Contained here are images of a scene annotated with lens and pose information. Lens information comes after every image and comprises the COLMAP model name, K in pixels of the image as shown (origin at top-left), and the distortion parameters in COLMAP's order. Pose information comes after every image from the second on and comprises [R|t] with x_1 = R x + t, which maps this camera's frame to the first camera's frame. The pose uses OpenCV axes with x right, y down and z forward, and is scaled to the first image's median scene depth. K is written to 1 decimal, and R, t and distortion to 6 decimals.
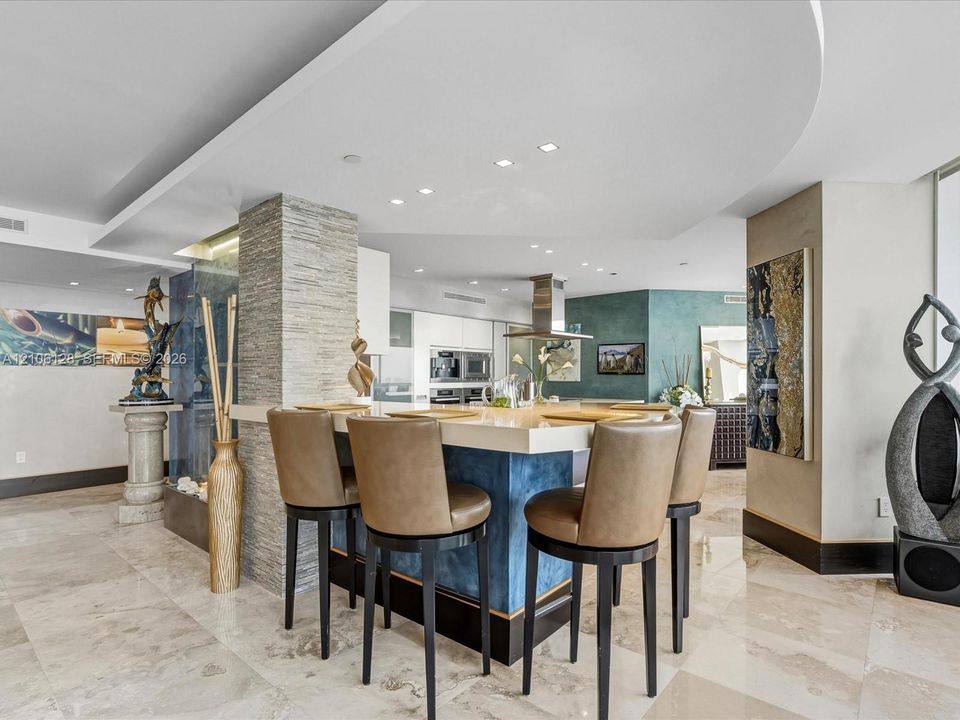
lens RADIAL K [[491.3, 0, 483.6], [0, 491.3, 366.7], [0, 0, 1]] dist [-0.007233, 0.001118]
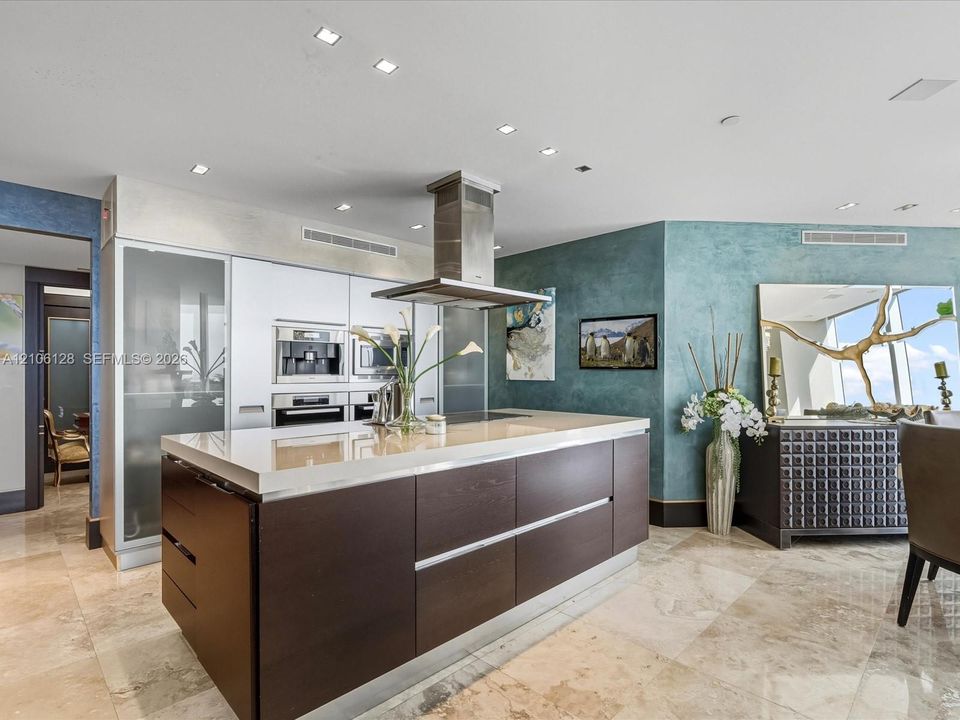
lens RADIAL K [[491.3, 0, 475.6], [0, 491.3, 365.2], [0, 0, 1]] dist [-0.007233, 0.001118]
pose [[0.996500, -0.000902, -0.083594, 0.163292], [0.001658, 0.999958, 0.008979, 0.004990], [0.083582, -0.009086, 0.996459, 0.407964]]
